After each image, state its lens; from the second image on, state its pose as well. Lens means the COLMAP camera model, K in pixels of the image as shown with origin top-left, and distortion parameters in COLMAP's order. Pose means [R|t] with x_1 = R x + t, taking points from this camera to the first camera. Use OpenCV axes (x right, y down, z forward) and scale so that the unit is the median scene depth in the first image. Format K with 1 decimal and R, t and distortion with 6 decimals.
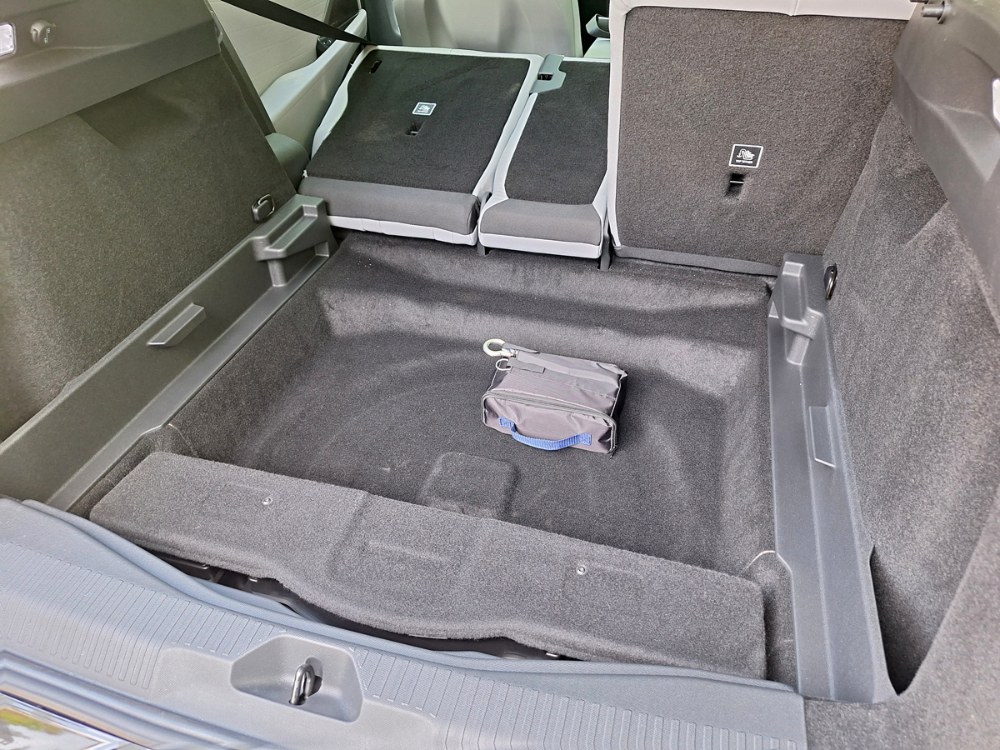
lens RADIAL K [[689.2, 0, 480.8], [0, 689.2, 372.7], [0, 0, 1]] dist [0.042305, -0.043048]
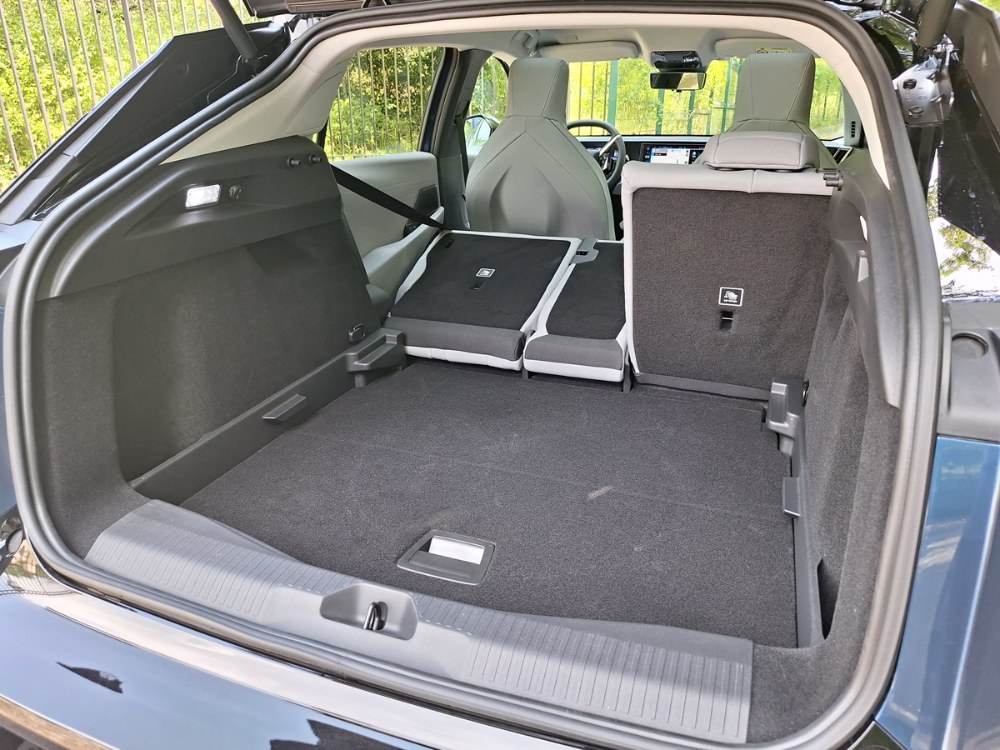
lens RADIAL K [[682.5, 0, 482.5], [0, 682.5, 373.2], [0, 0, 1]] dist [0.100654, -0.151016]
pose [[0.996435, 0.039340, -0.074630, 0.016671], [-0.058226, 0.960839, -0.270919, 0.163043], [0.061049, 0.274299, 0.959705, -0.183385]]
